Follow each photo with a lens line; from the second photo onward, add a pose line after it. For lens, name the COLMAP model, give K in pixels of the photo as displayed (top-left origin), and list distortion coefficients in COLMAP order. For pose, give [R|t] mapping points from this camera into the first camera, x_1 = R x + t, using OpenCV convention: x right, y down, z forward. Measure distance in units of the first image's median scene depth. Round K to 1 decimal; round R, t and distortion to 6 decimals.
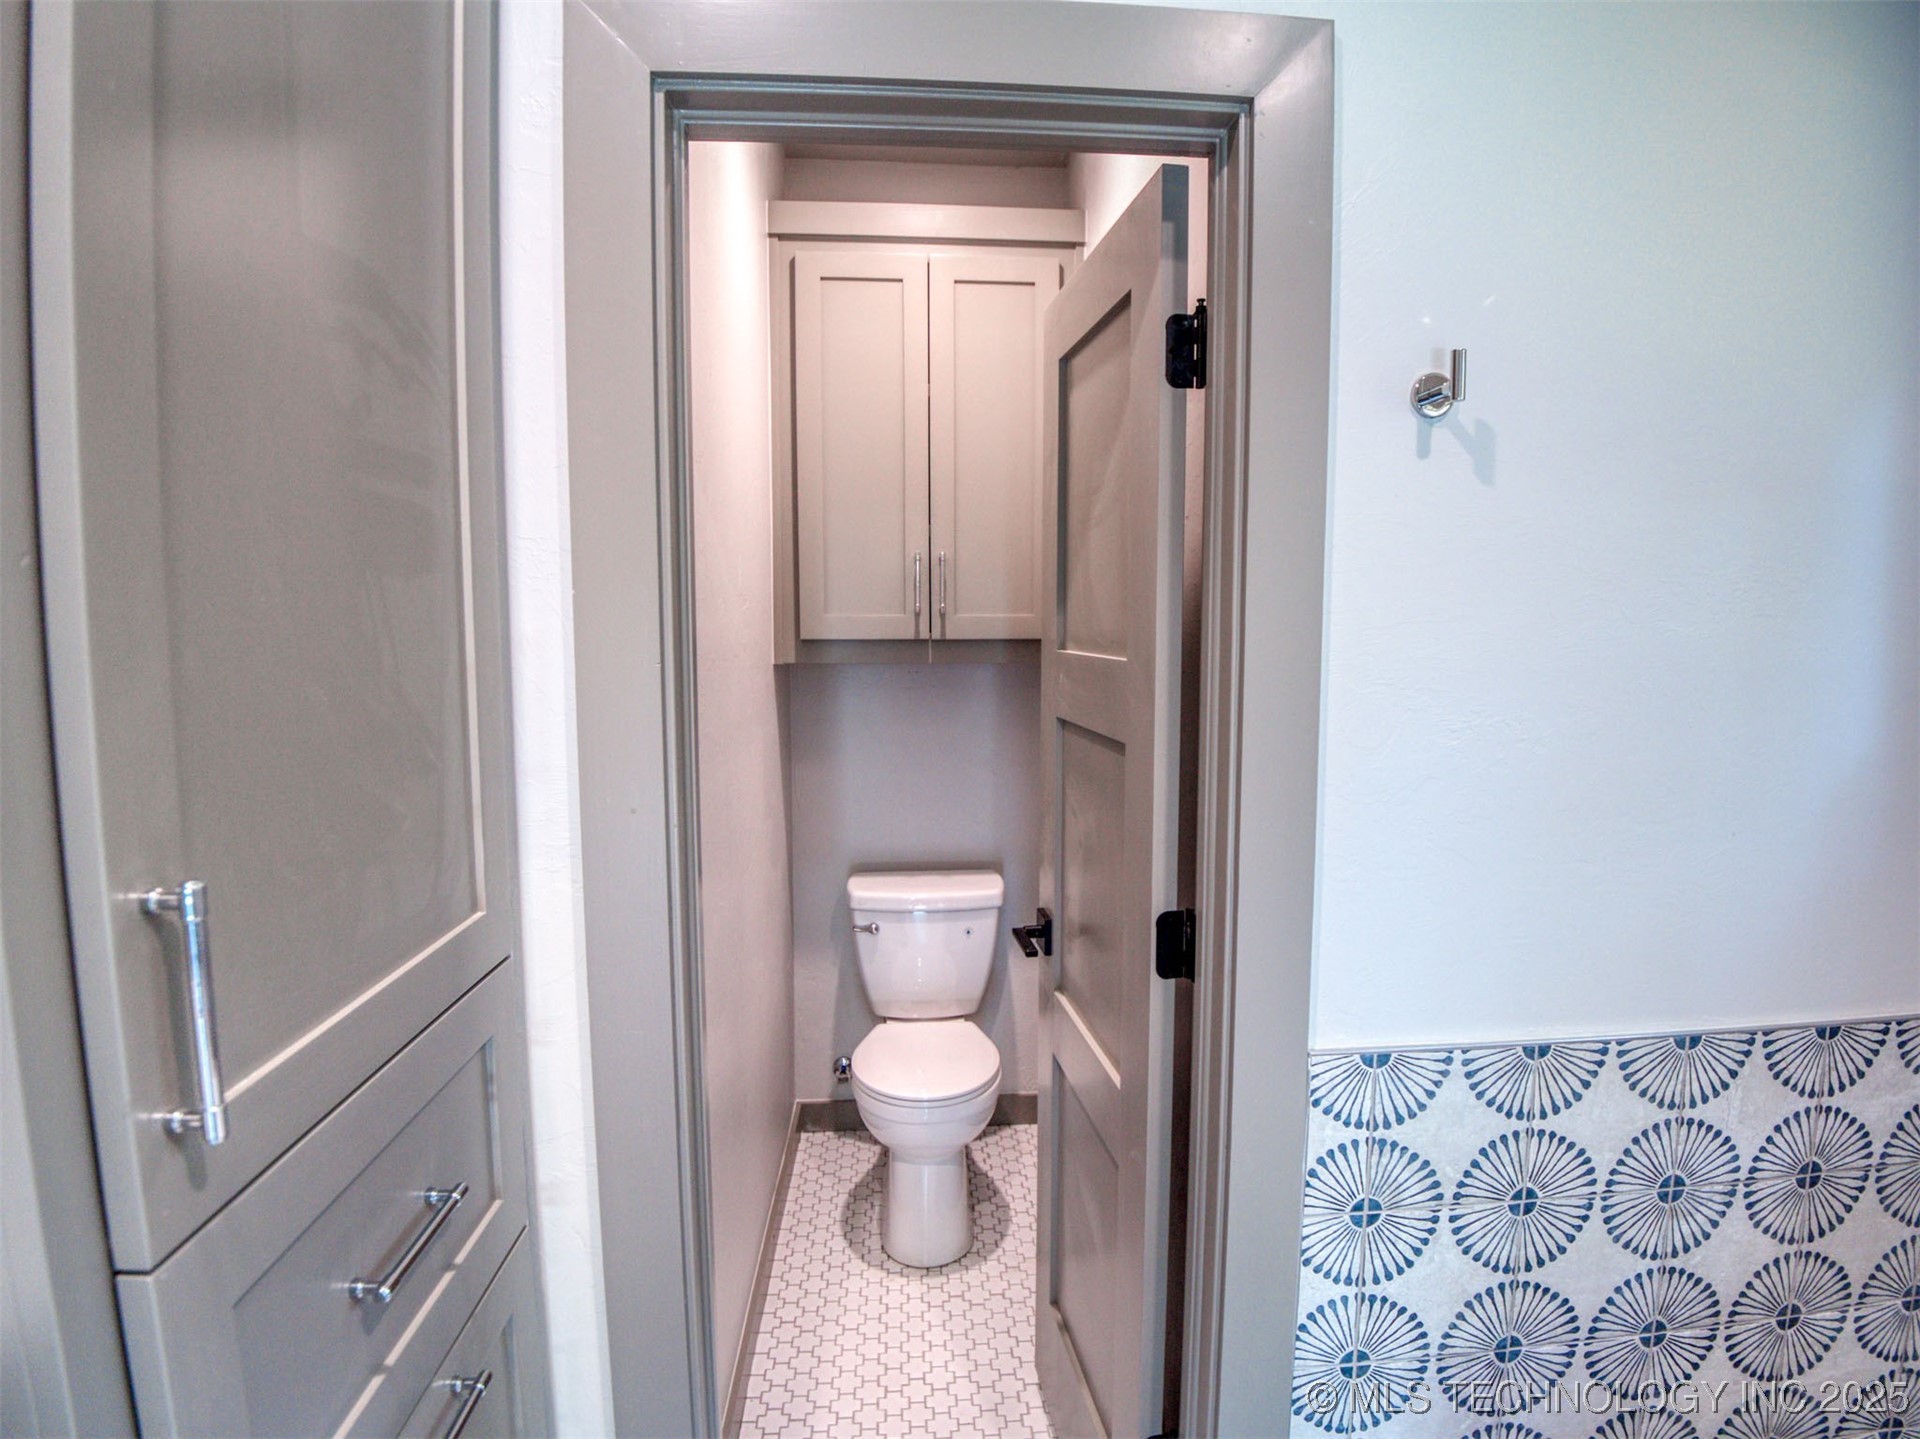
lens RADIAL K [[1016.9, 0, 963.6], [0, 1016.9, 714.5], [0, 0, 1]] dist [-0.058397, -0.001123]
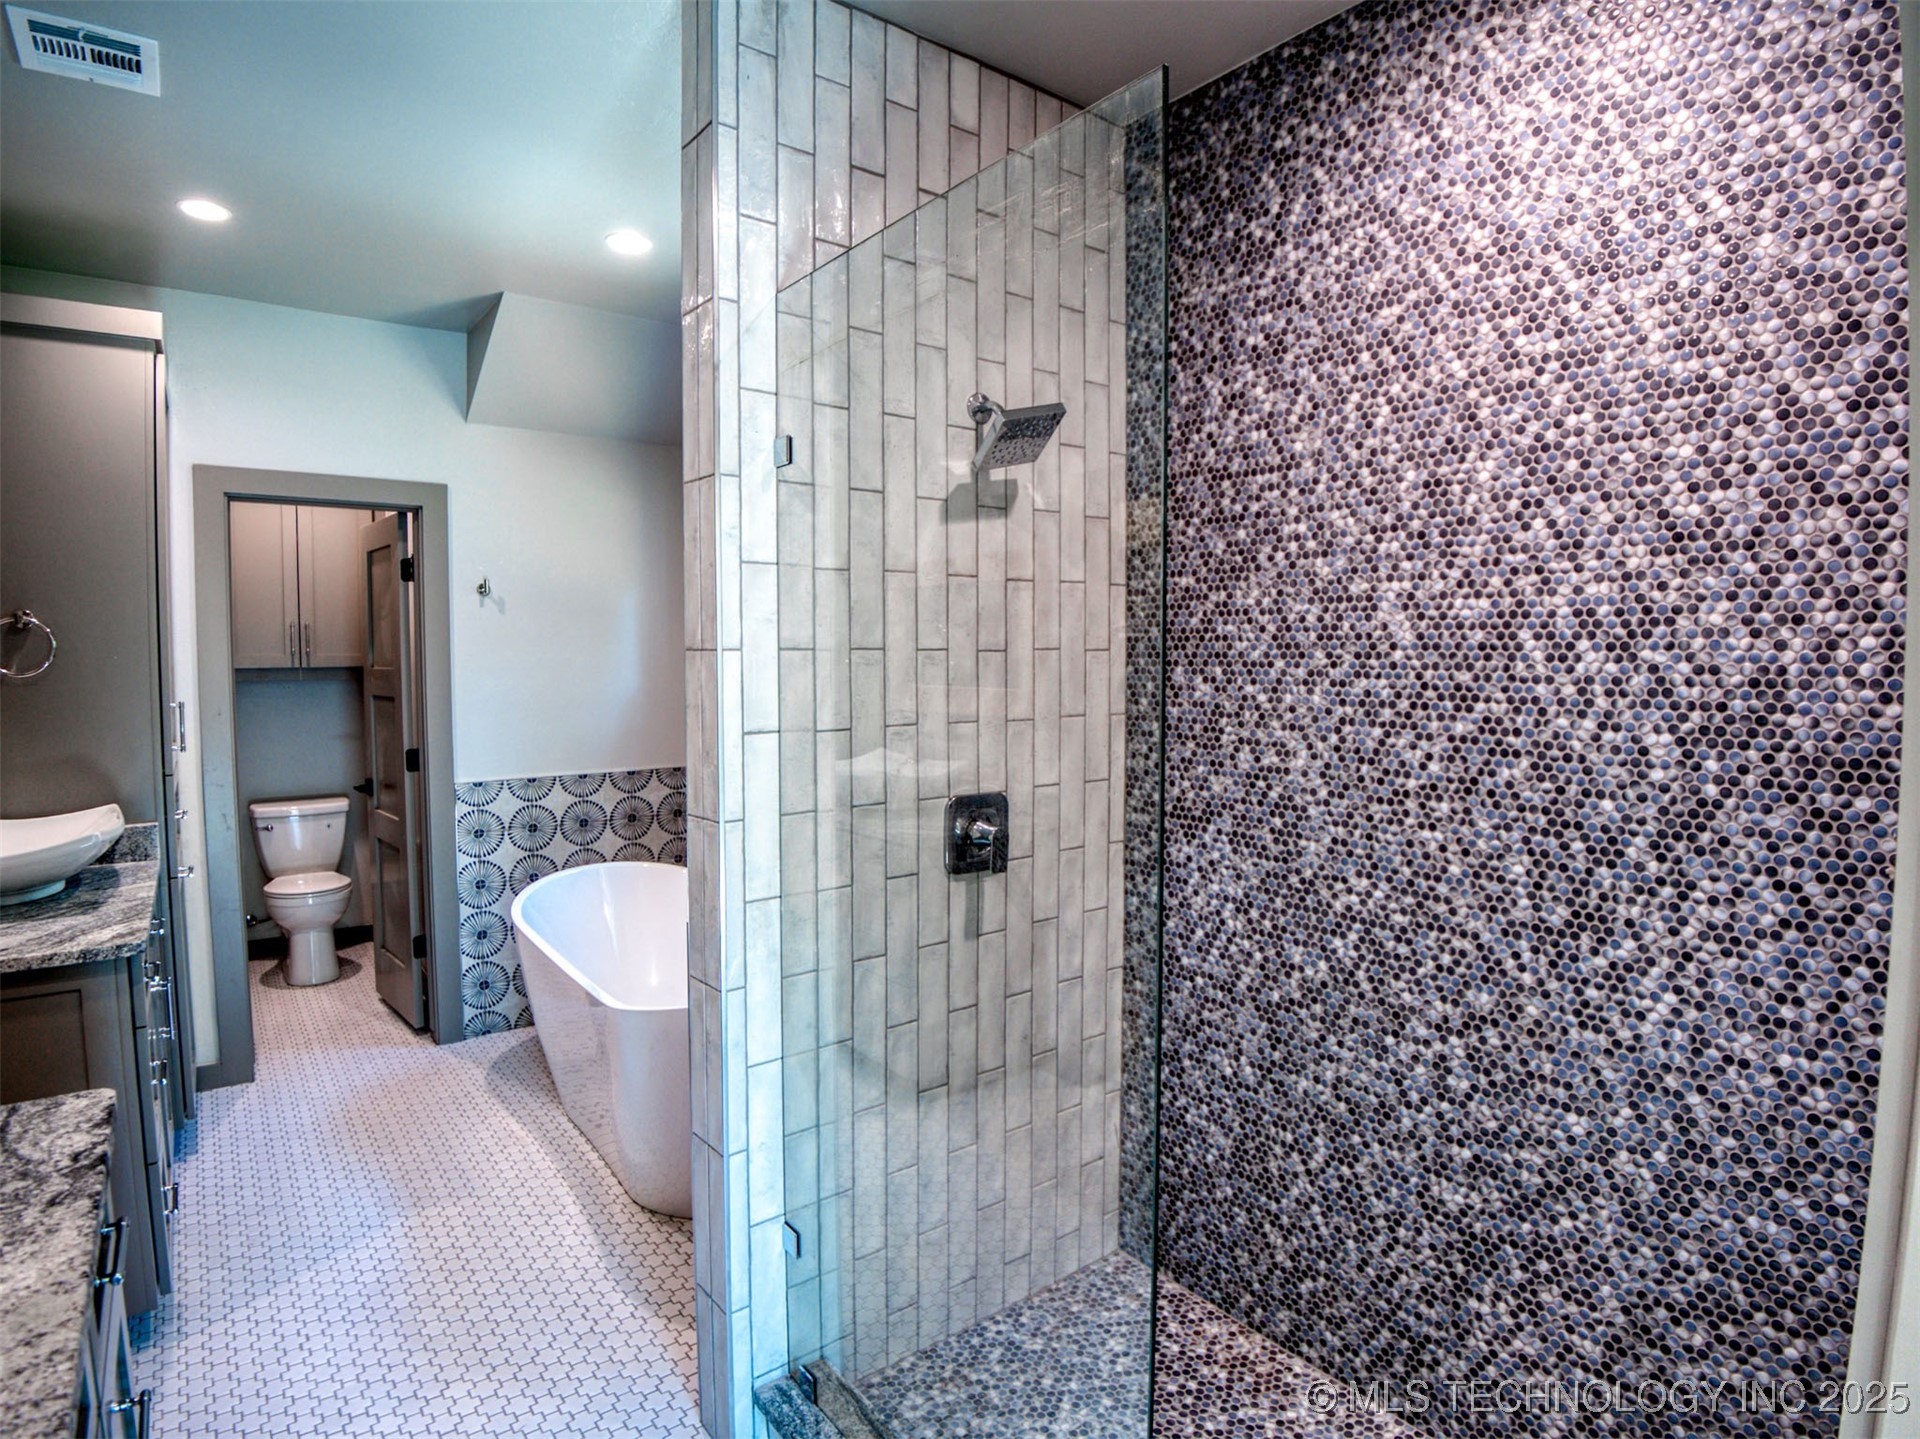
lens RADIAL K [[1005.7, 0, 962.6], [0, 1005.7, 709.3], [0, 0, 1]] dist [-0.004974, -0.000568]
pose [[0.838216, -0.031357, 0.544436, -0.049132], [0.055572, 0.998060, -0.028075, 0.268087], [-0.542499, 0.053789, 0.838332, -2.630654]]
